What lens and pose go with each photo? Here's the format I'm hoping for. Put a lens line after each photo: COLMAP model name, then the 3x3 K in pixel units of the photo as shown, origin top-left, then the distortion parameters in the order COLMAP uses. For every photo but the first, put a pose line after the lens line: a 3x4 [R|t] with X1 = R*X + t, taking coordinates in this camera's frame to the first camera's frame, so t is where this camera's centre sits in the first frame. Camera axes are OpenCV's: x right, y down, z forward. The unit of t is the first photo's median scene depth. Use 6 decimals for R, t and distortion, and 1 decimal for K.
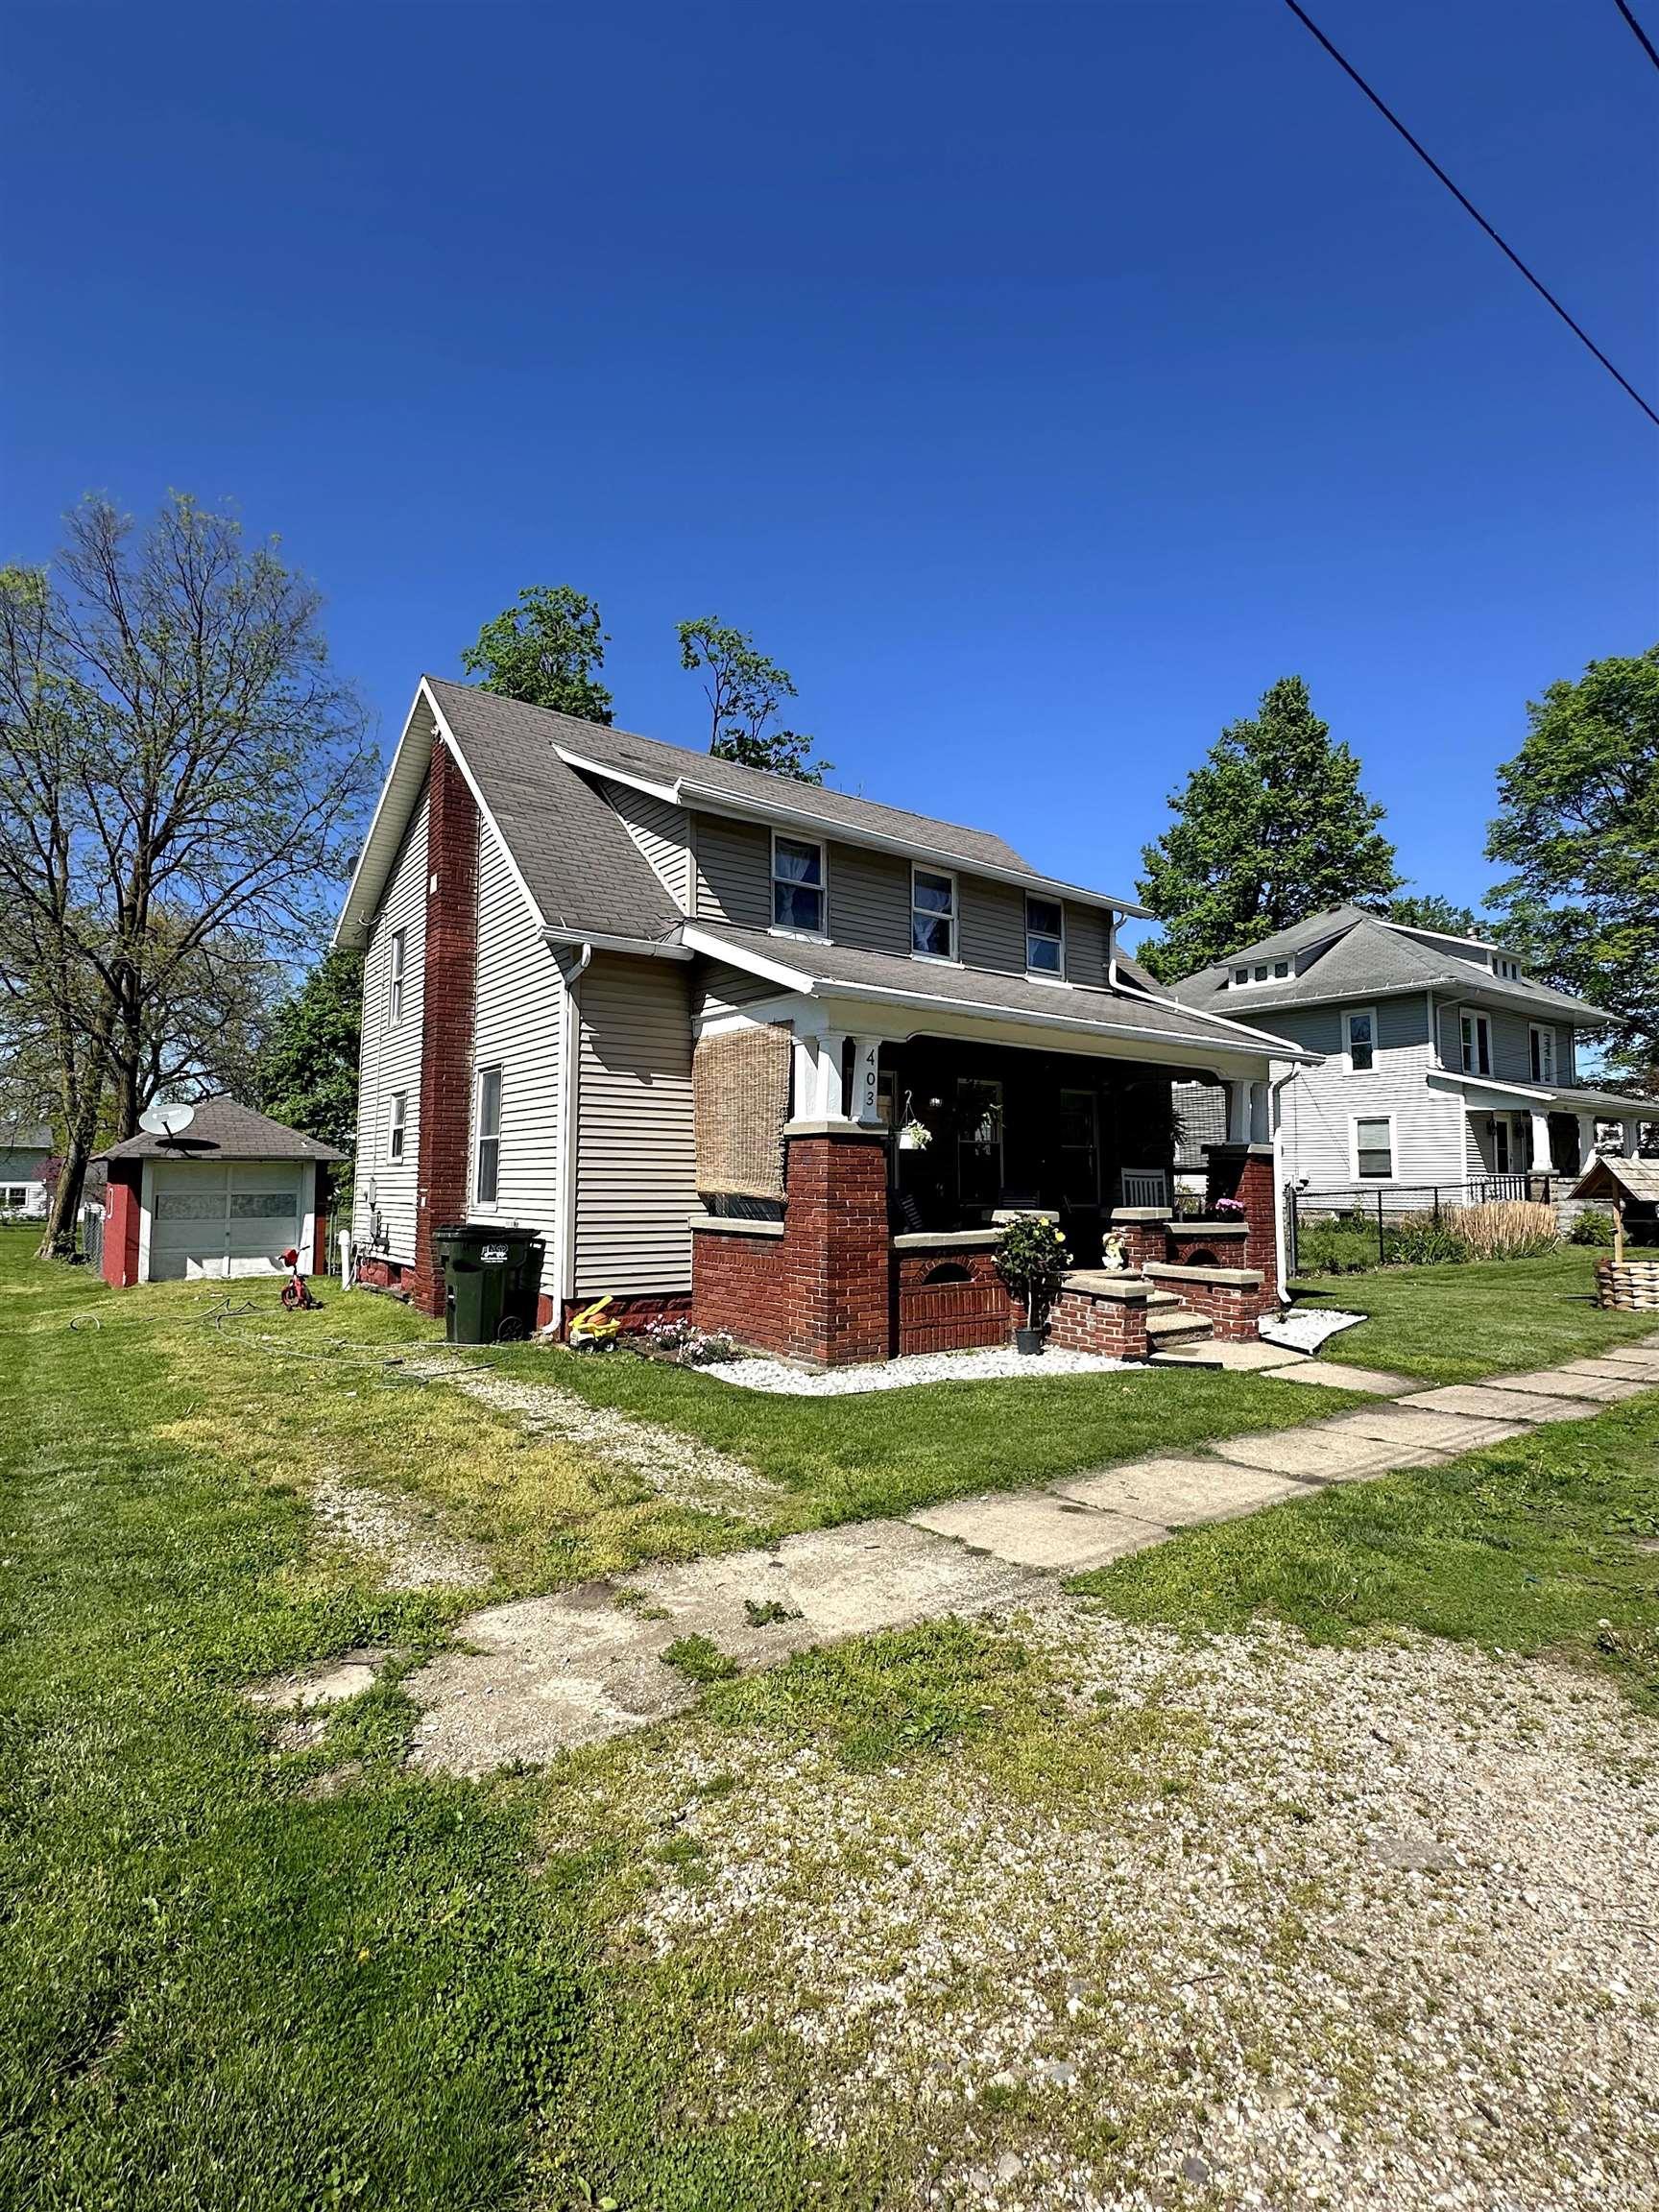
lens RADIAL K [[1057.3, 0, 809.1], [0, 1057.3, 1098.2], [0, 0, 1]] dist [-0.006184, -0.000272]
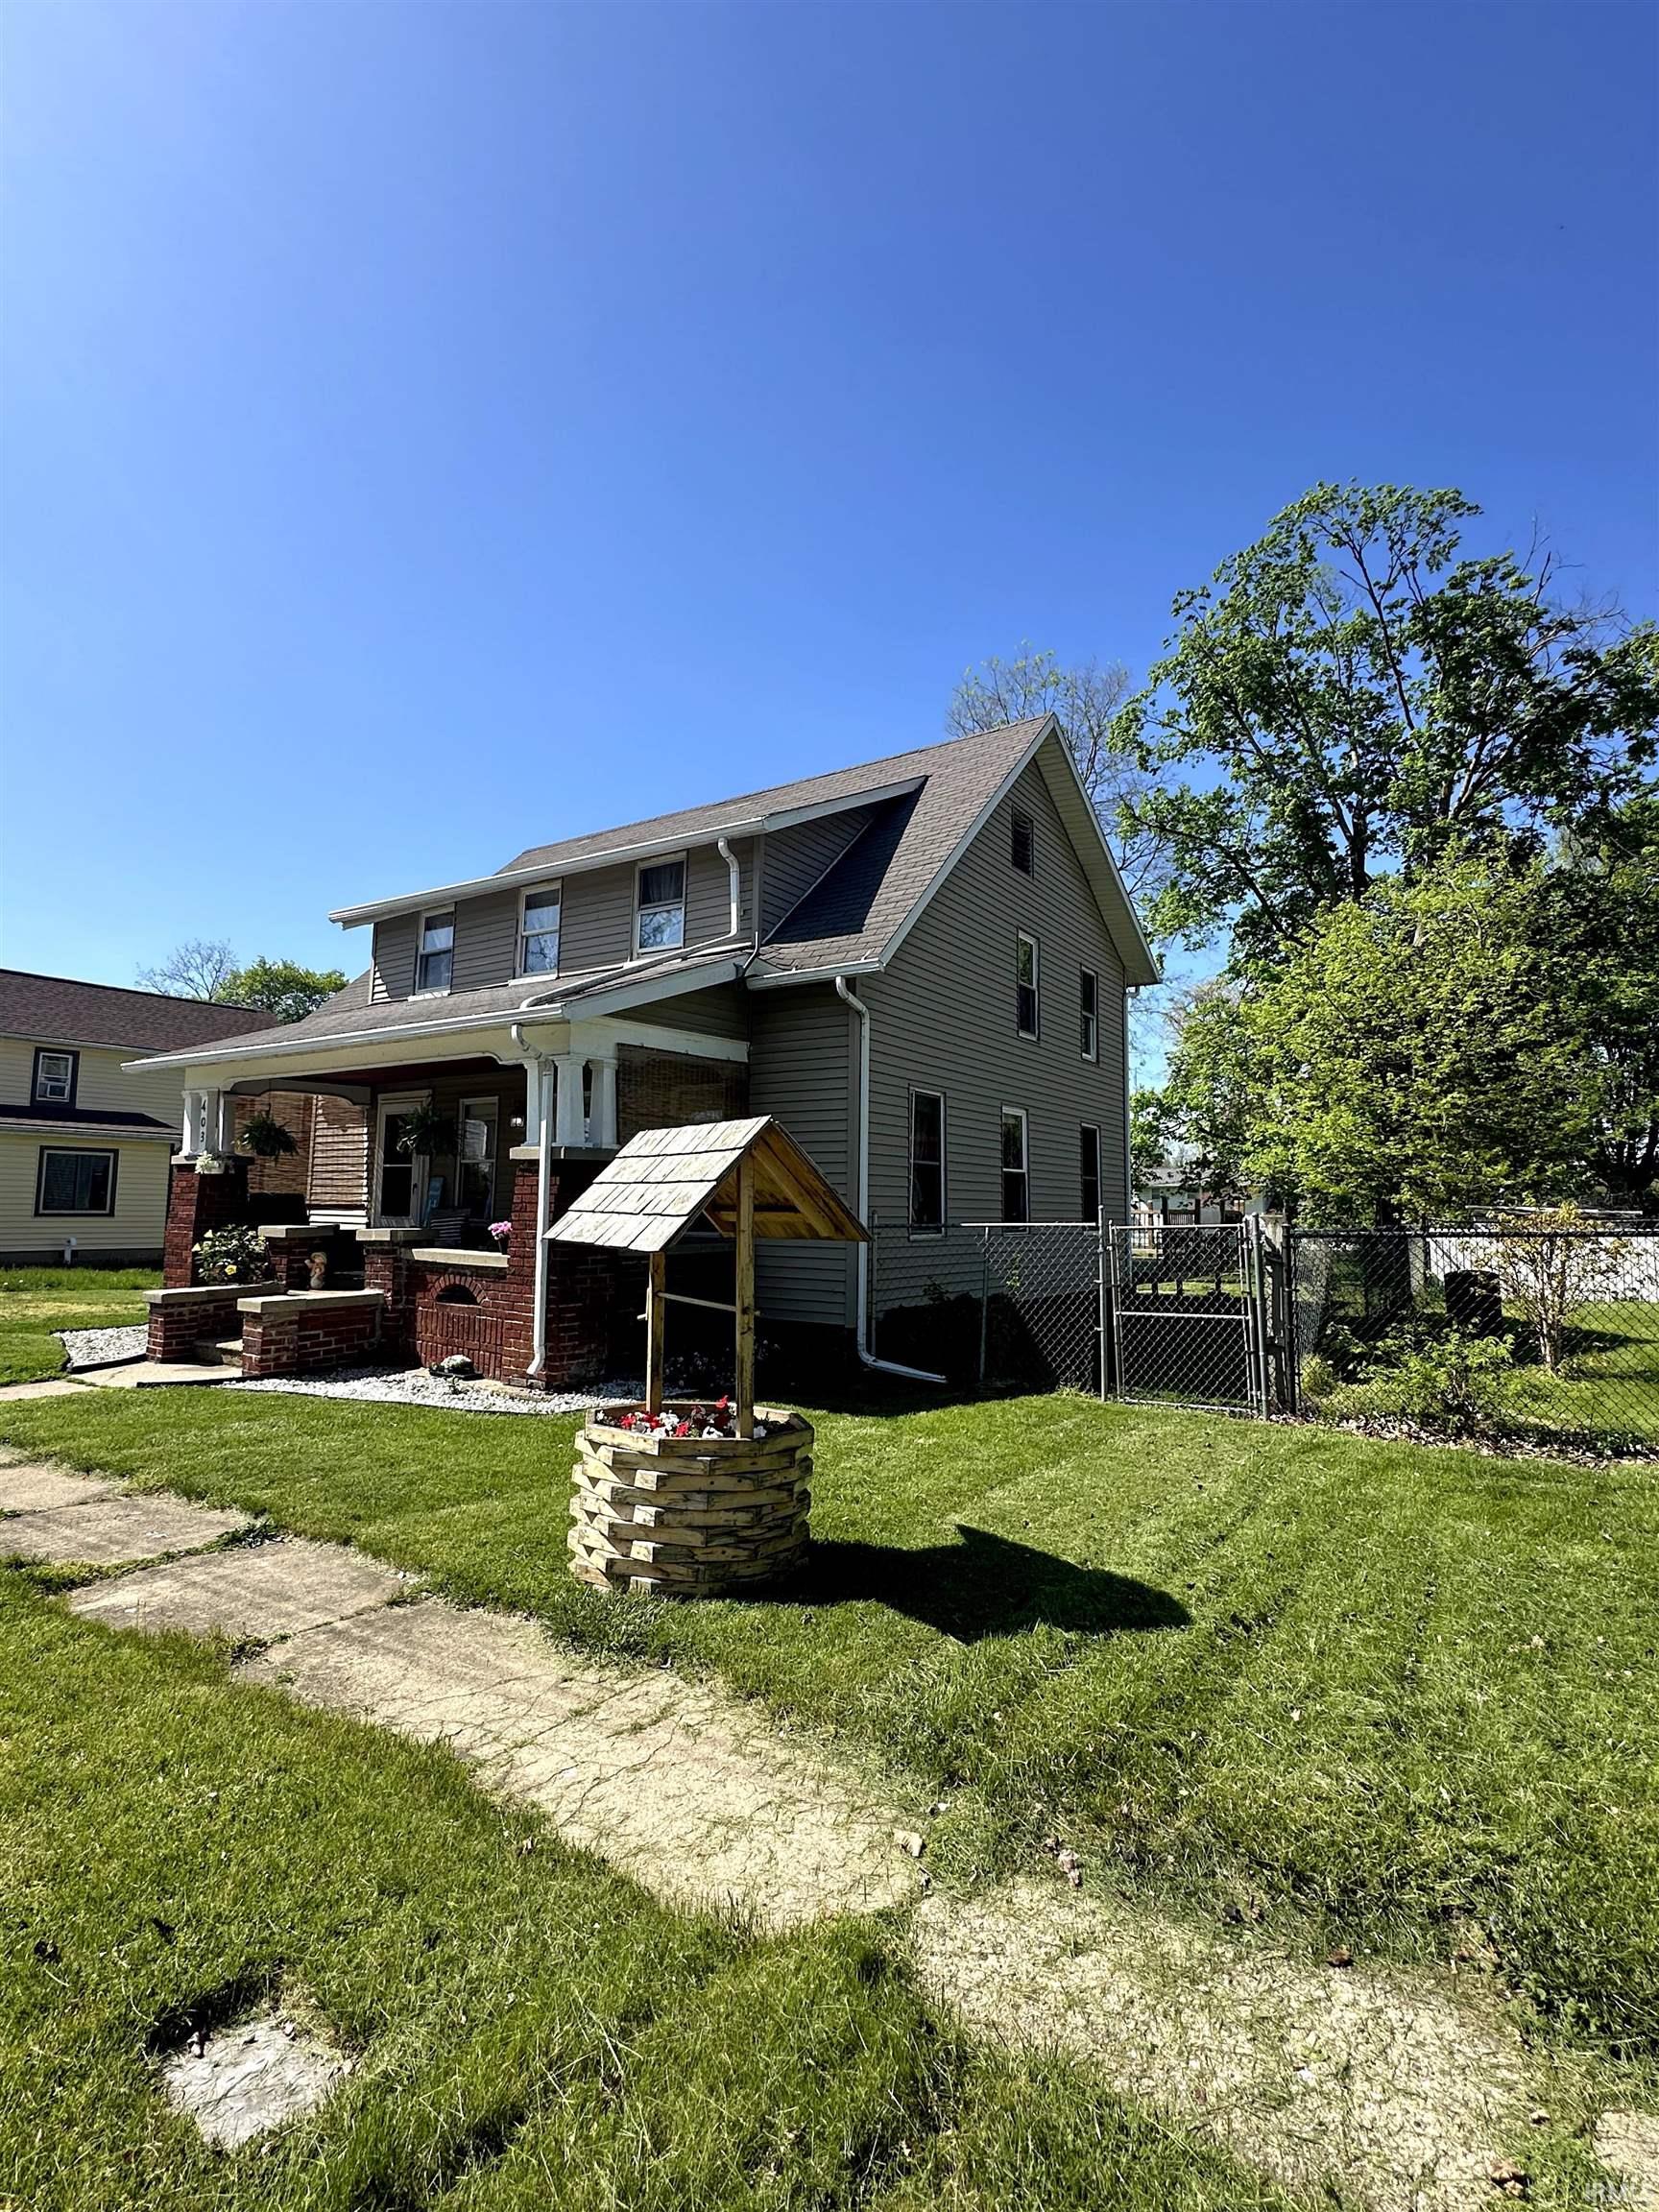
lens RADIAL K [[1057.3, 0, 830.6], [0, 1057.3, 1106.3], [0, 0, 1]] dist [-0.006184, -0.000272]
pose [[0.347110, -0.090385, -0.933459, 1.220342], [0.067370, 0.995176, -0.071309, 0.084344], [0.935401, -0.038135, 0.351525, 0.978894]]
